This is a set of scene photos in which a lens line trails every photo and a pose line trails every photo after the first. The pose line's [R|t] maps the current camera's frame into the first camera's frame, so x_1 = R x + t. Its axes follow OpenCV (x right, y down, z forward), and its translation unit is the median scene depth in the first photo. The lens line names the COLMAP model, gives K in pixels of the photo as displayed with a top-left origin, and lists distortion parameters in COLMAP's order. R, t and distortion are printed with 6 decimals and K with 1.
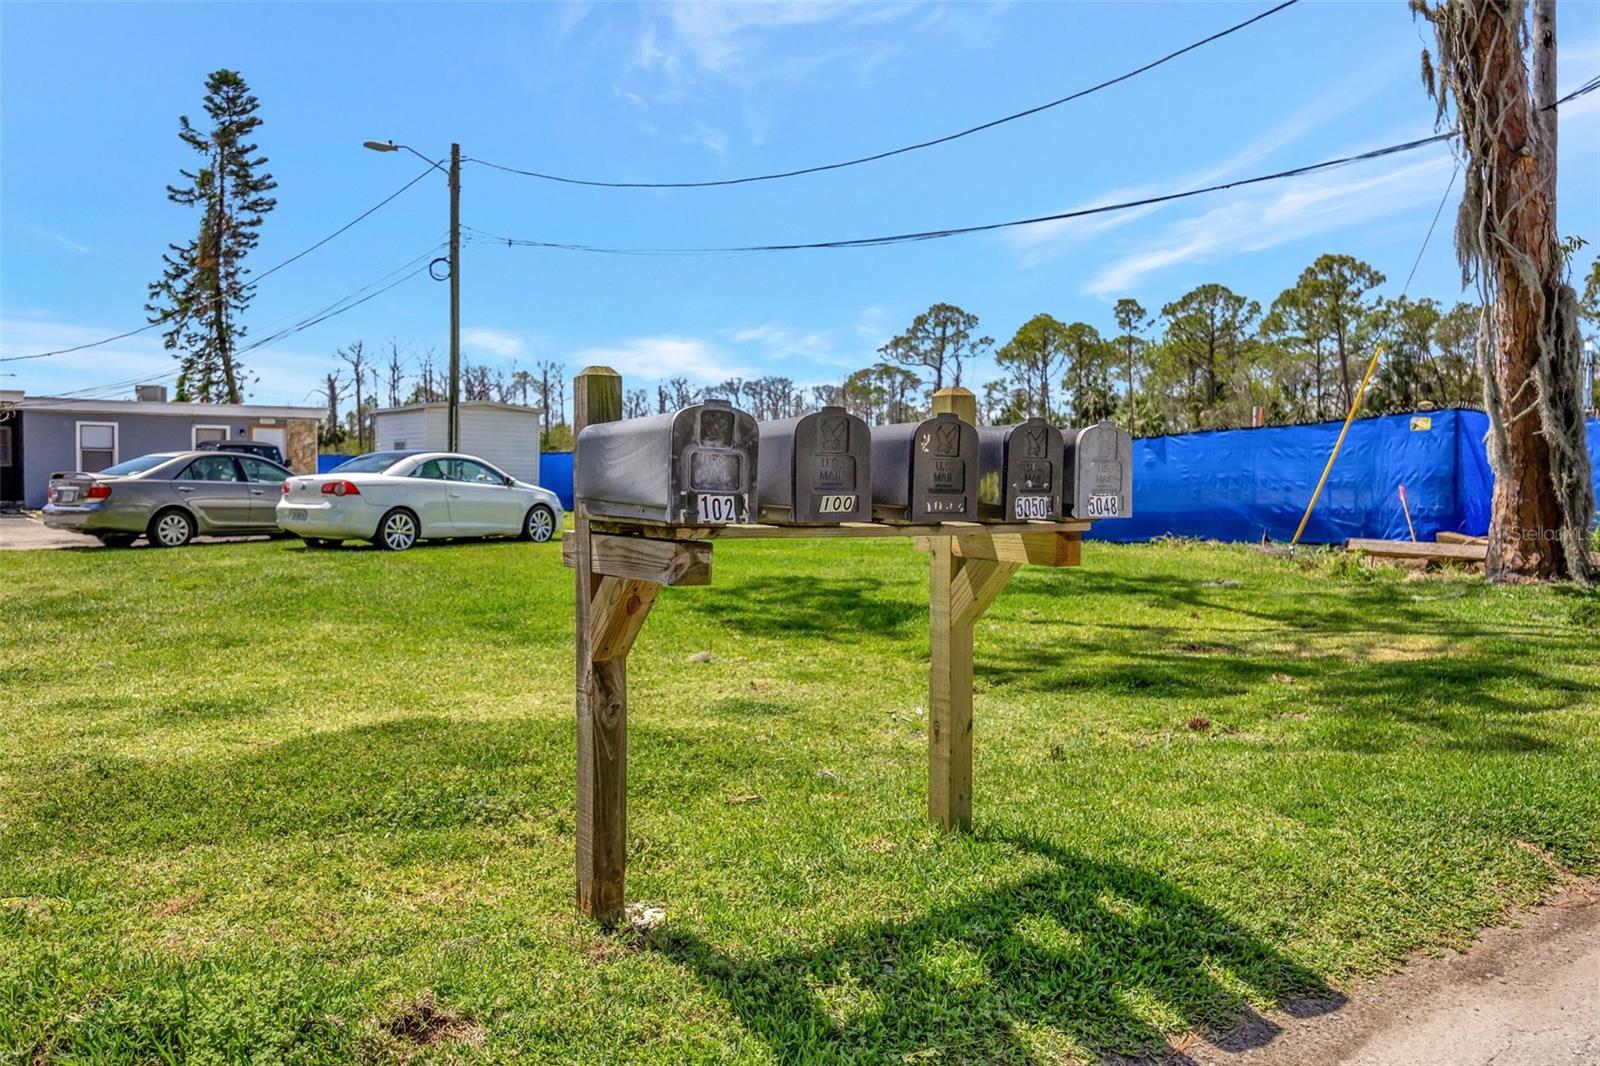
lens RADIAL K [[1219.3, 0, 776.4], [0, 1219.3, 490.3], [0, 0, 1]] dist [-0.029152, 0.034788]
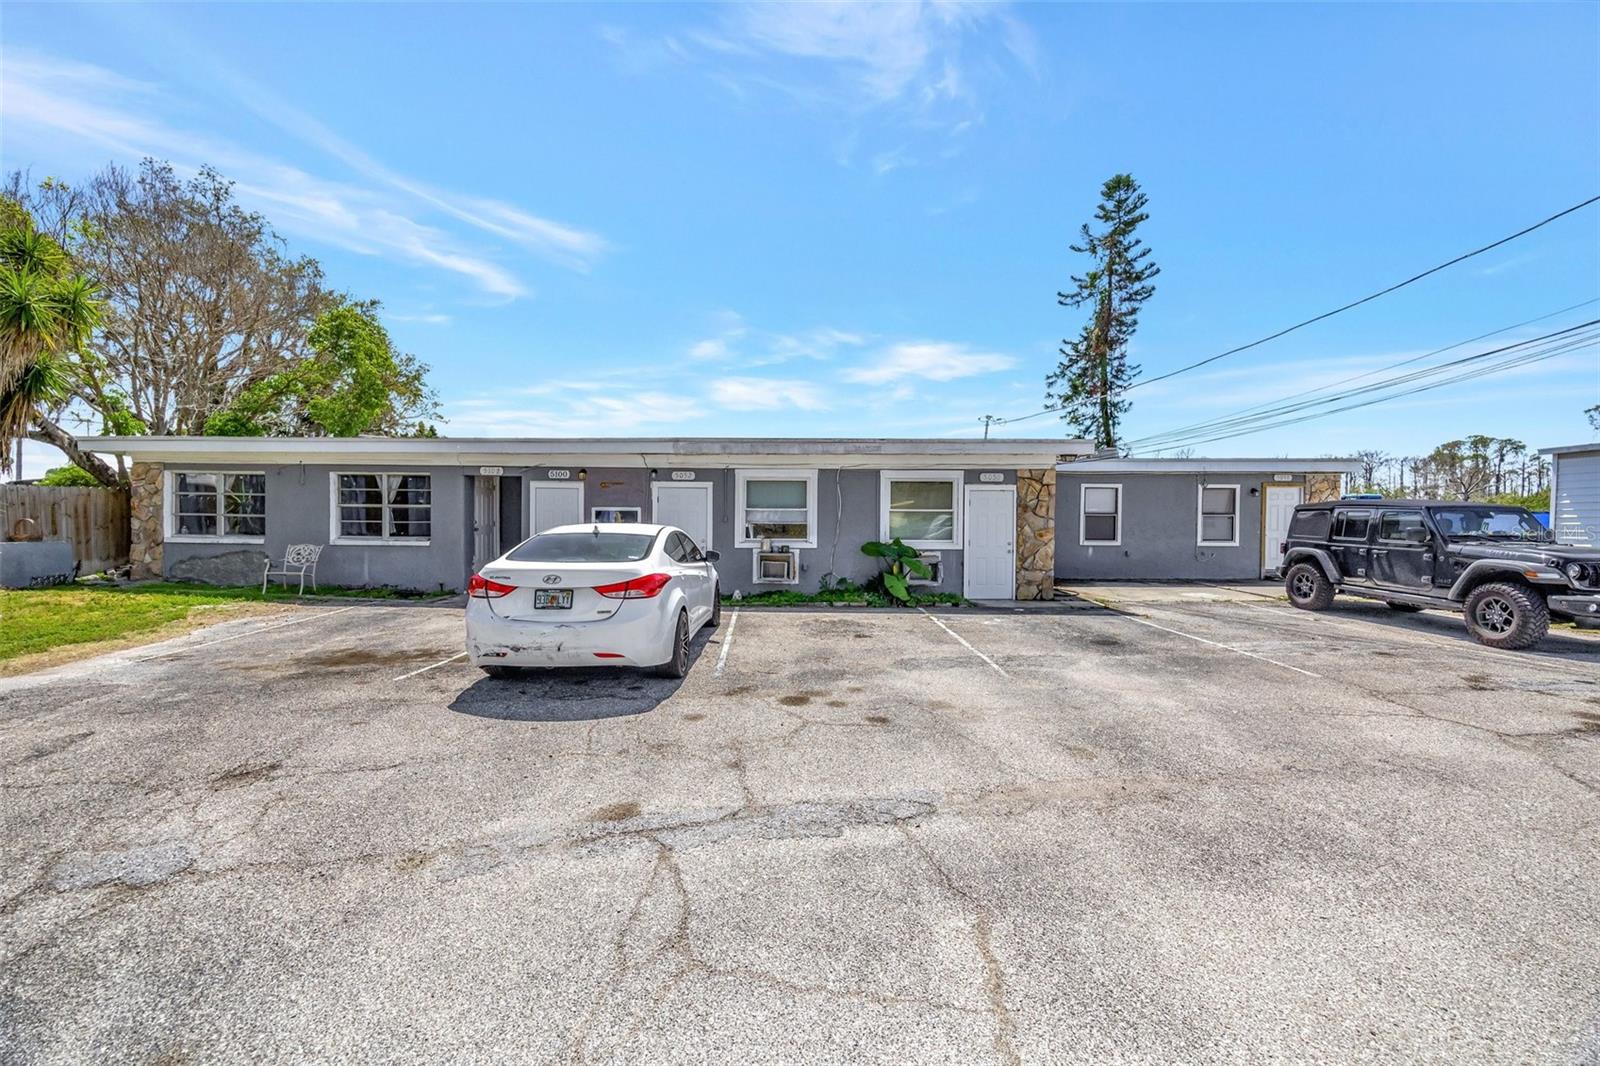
lens RADIAL K [[610.2, 0, 798.7], [0, 610.2, 537.1], [0, 0, 1]] dist [-0.001777, -0.000058]
pose [[0.779287, 0.020585, -0.626329, -0.322448], [-0.014159, 0.999784, 0.015242, -0.013564], [0.626507, -0.003010, 0.779410, 0.366447]]
